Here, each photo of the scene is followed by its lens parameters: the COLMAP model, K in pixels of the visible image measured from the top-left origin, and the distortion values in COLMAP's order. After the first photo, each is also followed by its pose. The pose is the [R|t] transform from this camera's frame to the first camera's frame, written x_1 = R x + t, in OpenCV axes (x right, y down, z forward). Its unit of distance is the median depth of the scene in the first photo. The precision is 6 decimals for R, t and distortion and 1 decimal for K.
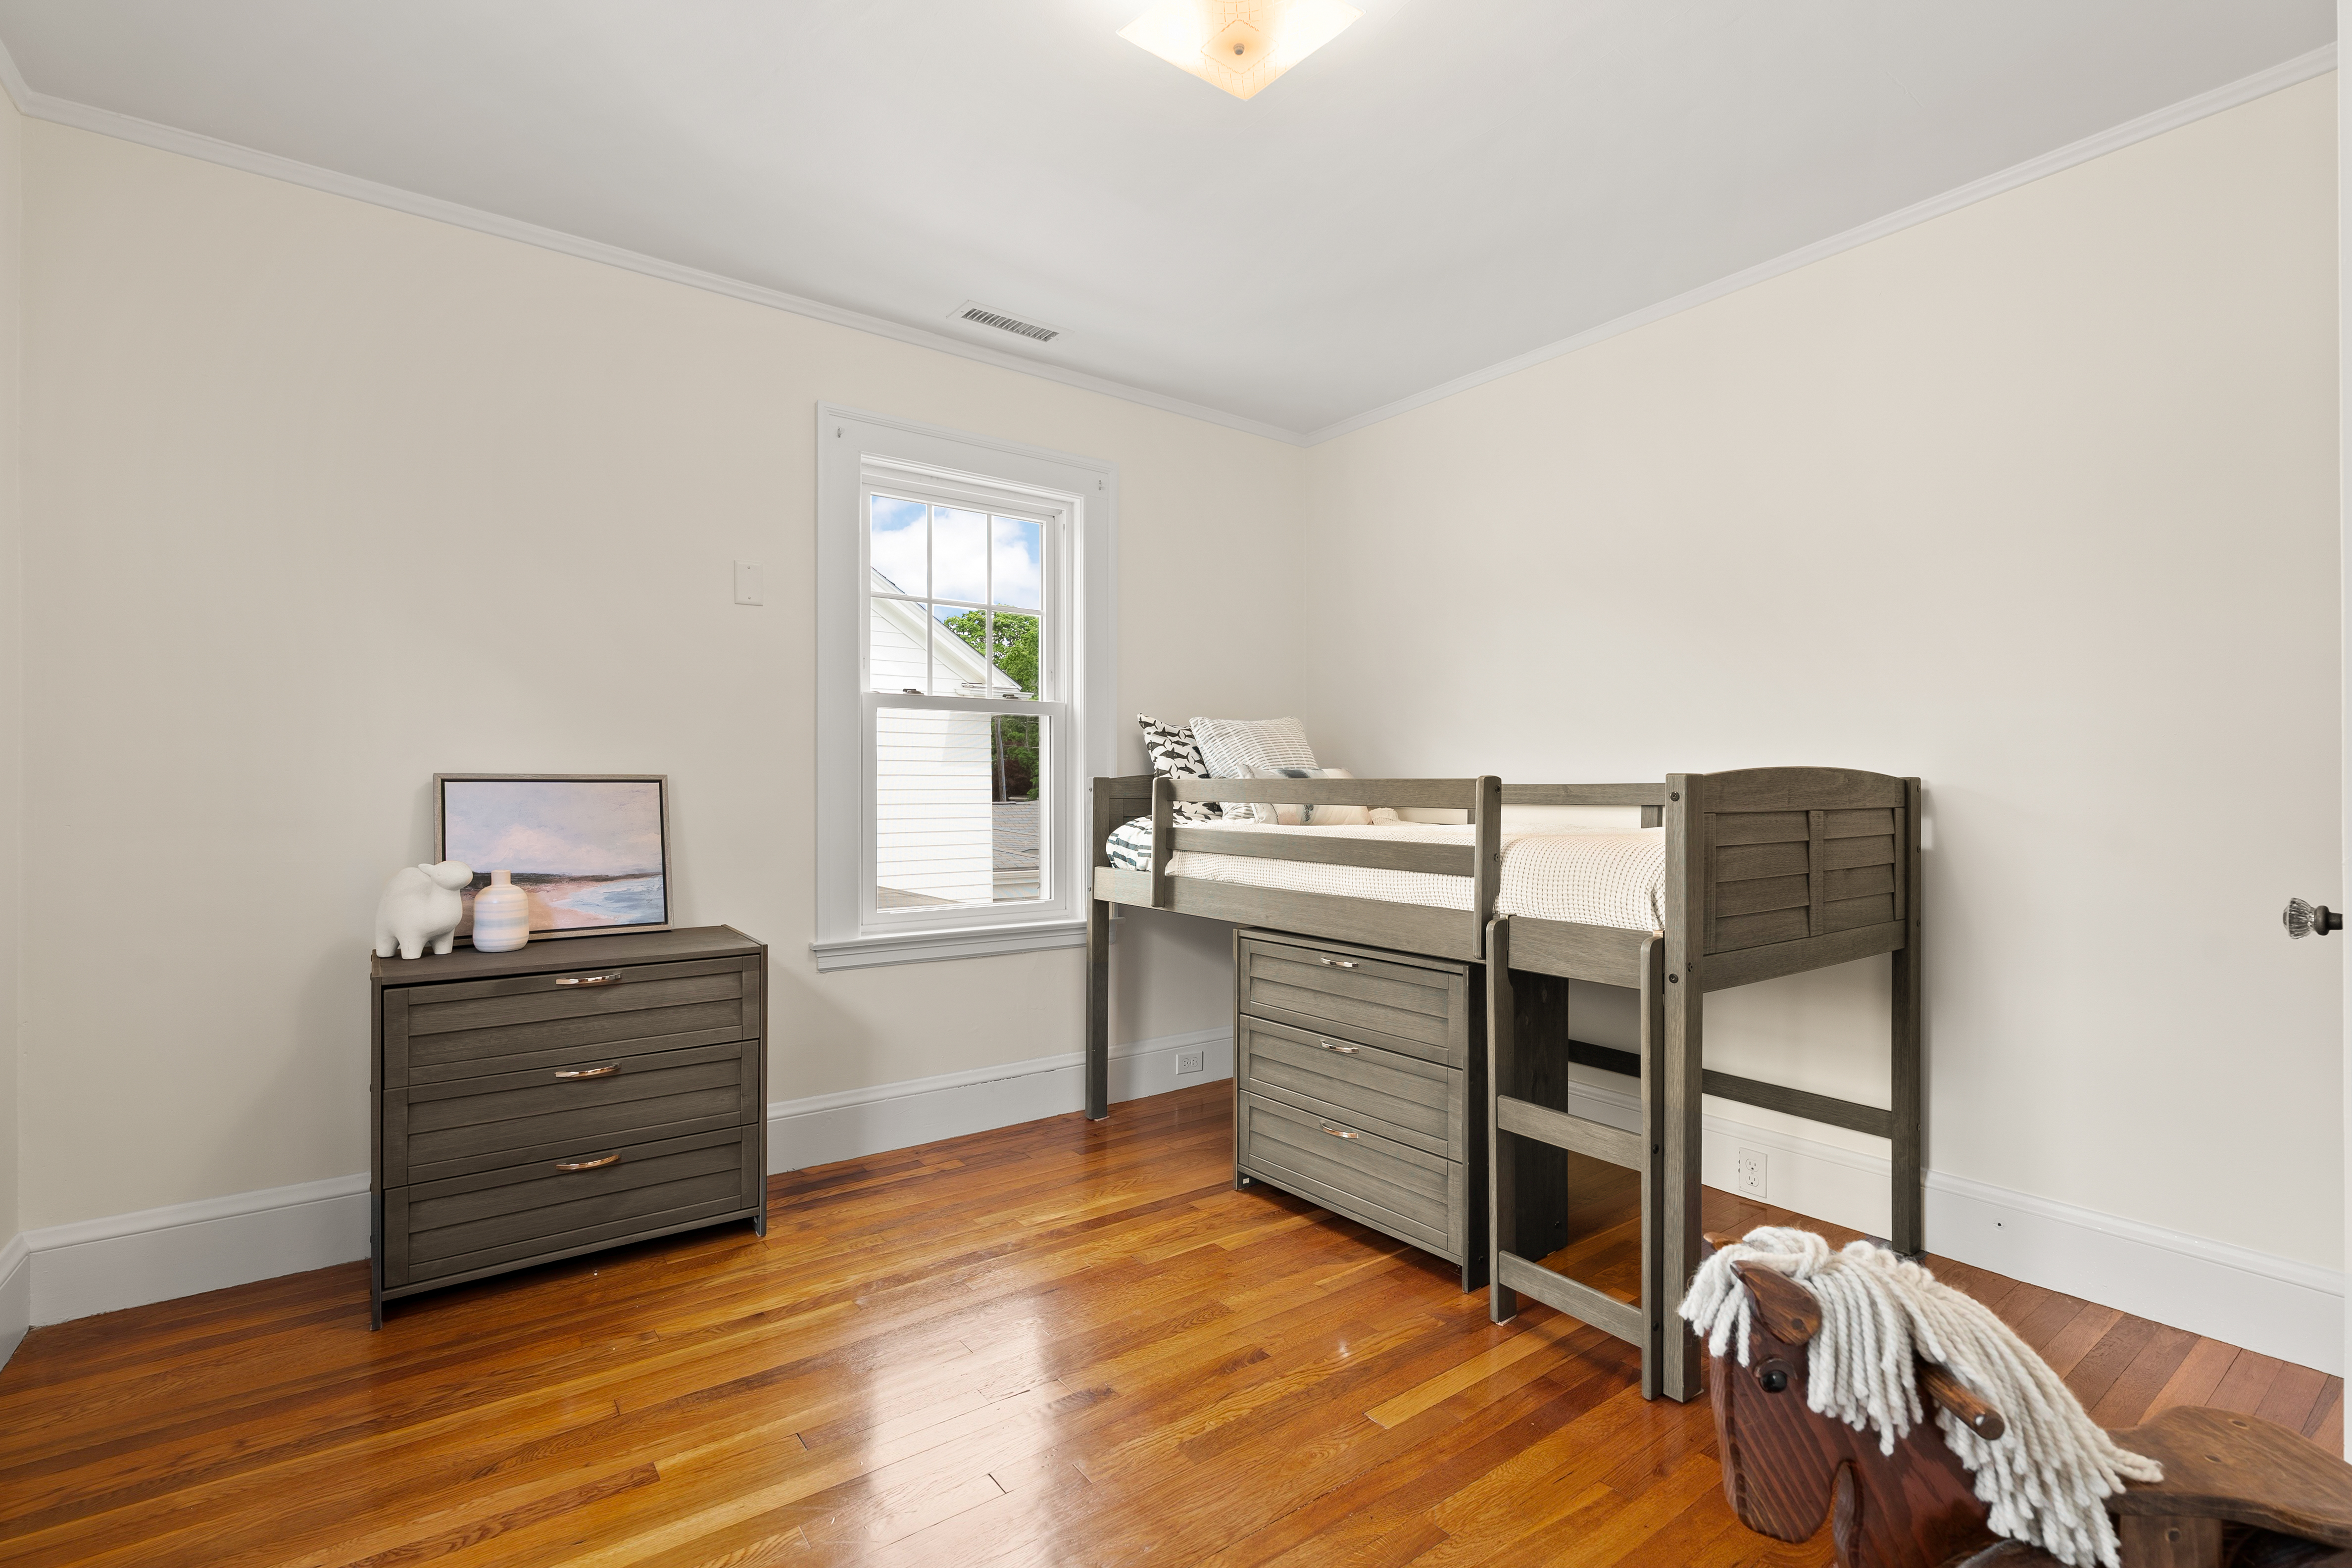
lens RADIAL K [[1054.7, 0, 1176.0], [0, 1054.7, 784.0], [0, 0, 1]] dist [-0.000210, 0.000331]
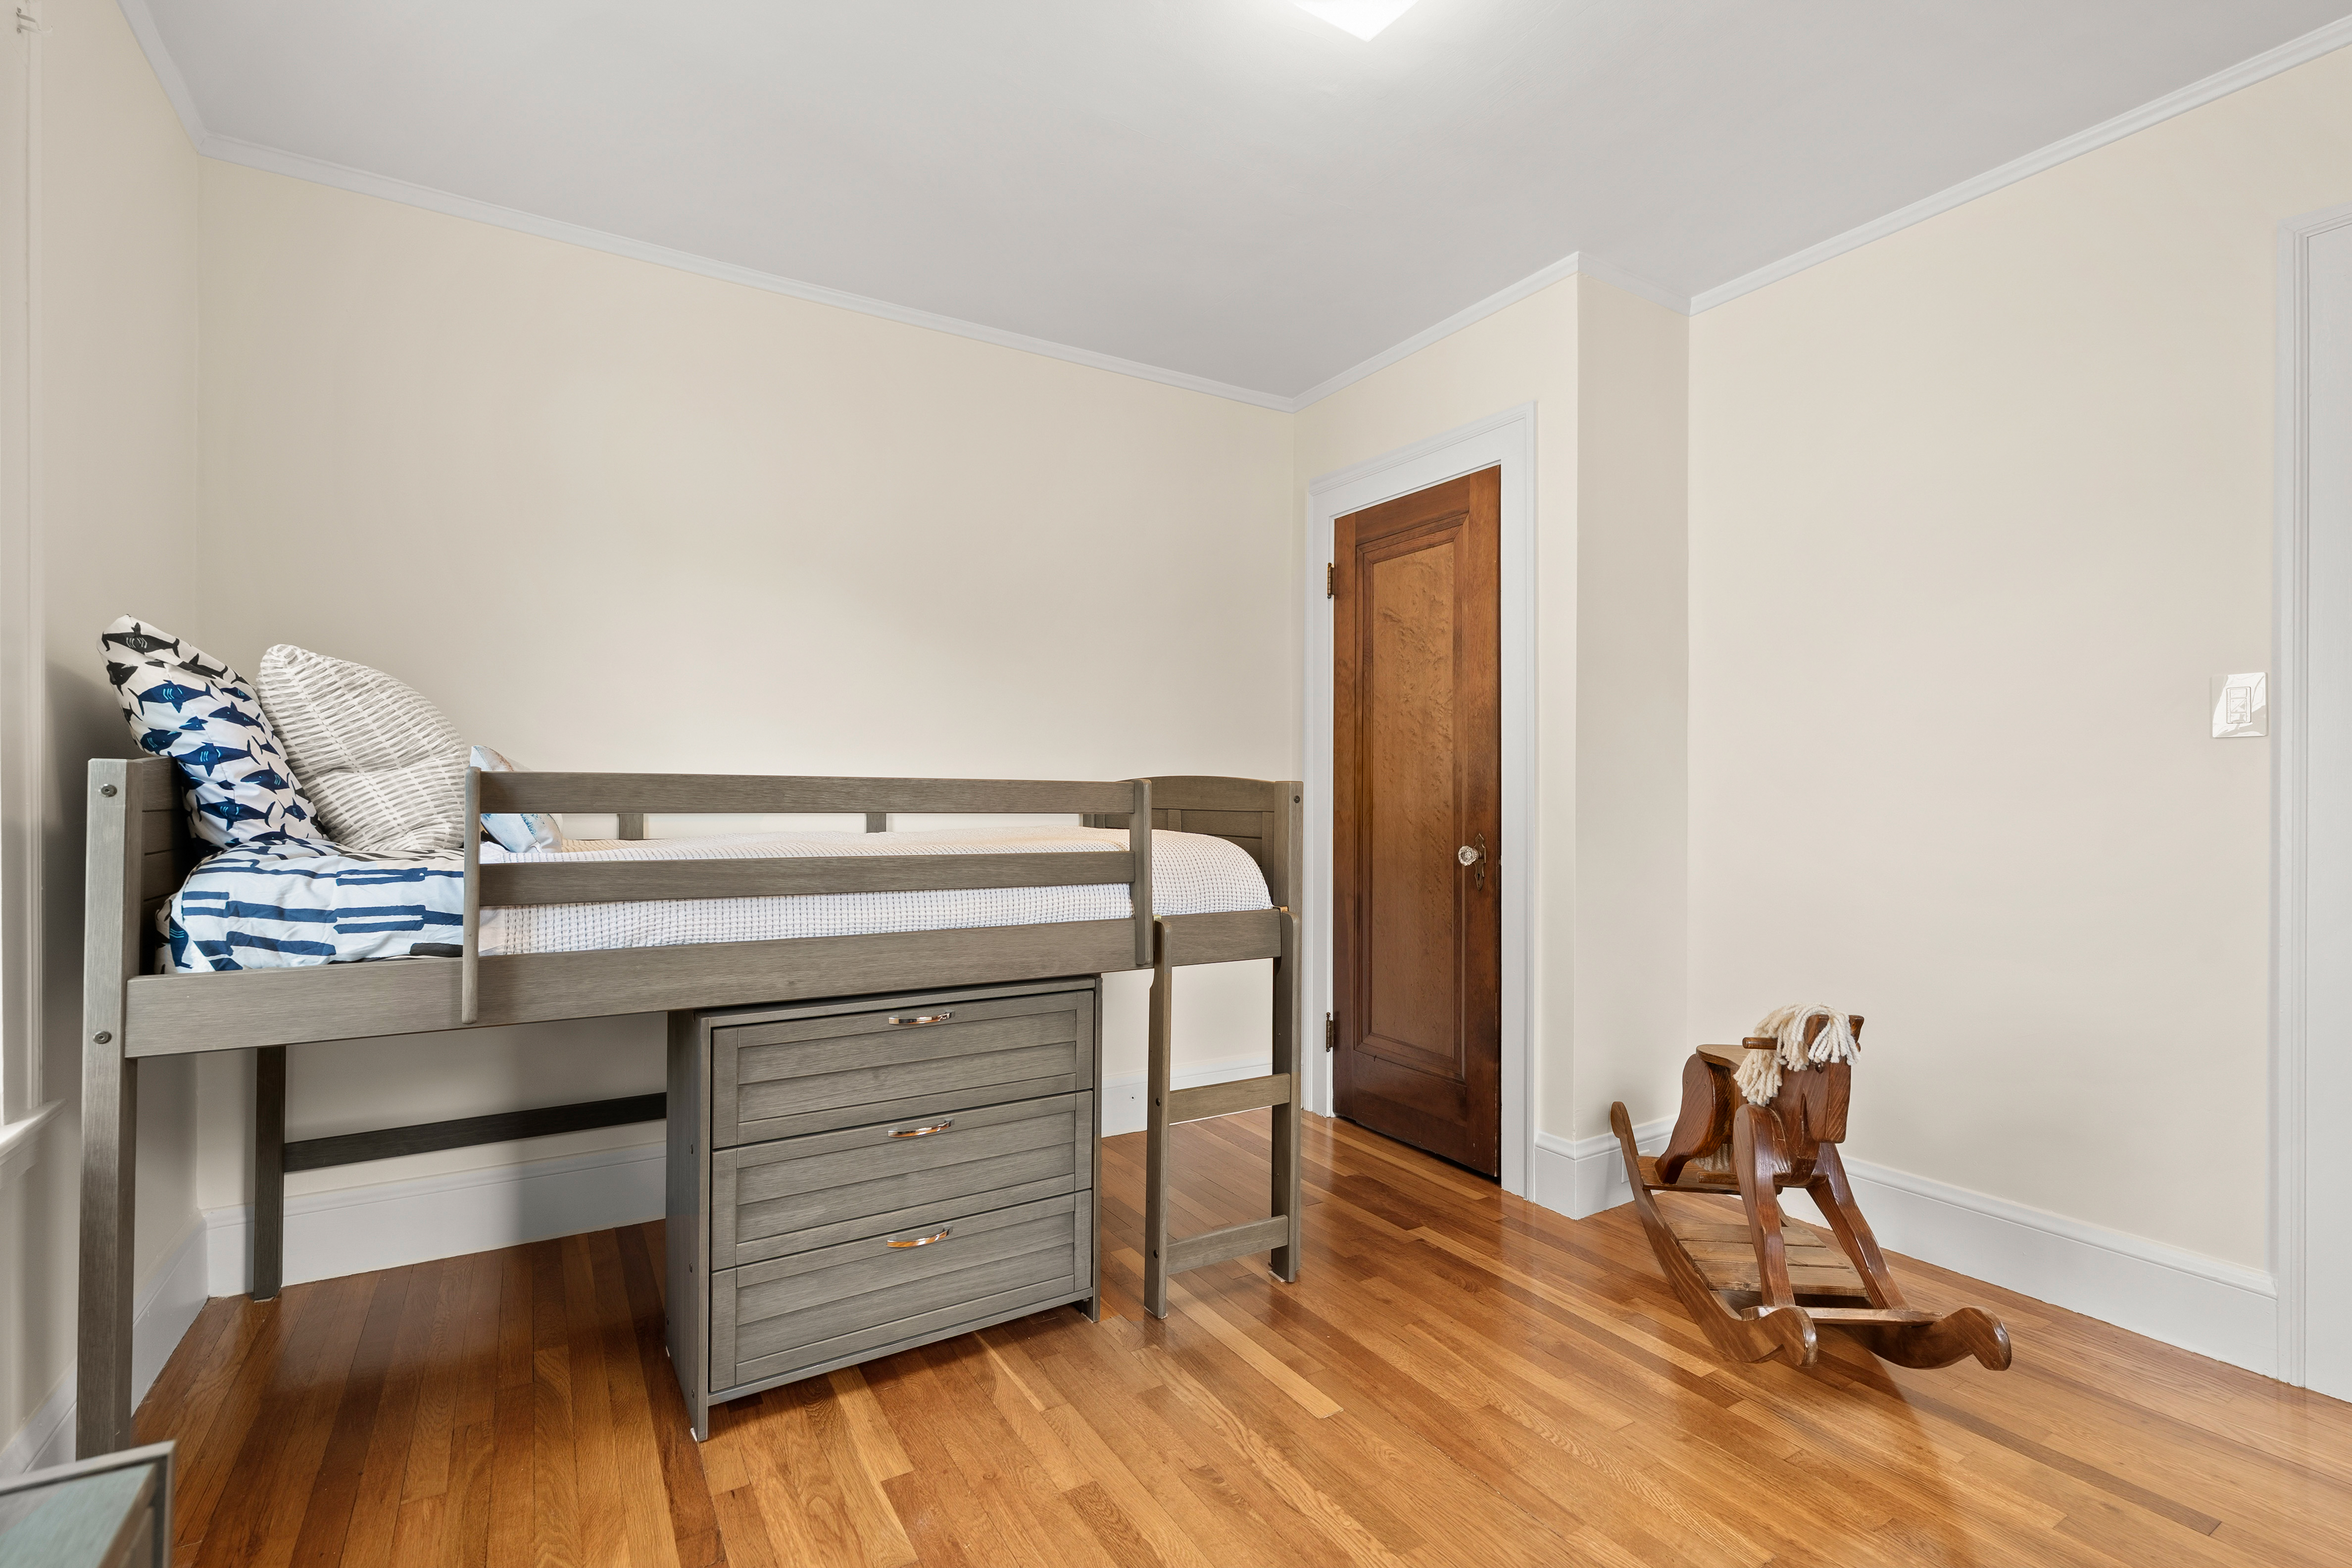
lens RADIAL K [[1067.0, 0, 1180.5], [0, 1067.0, 775.0], [0, 0, 1]] dist [-0.006074, 0.000886]
pose [[0.093719, 0.011774, 0.995529, -0.605517], [-0.011156, 0.999880, -0.010775, -0.001596], [-0.995536, -0.010097, 0.093839, 0.744556]]
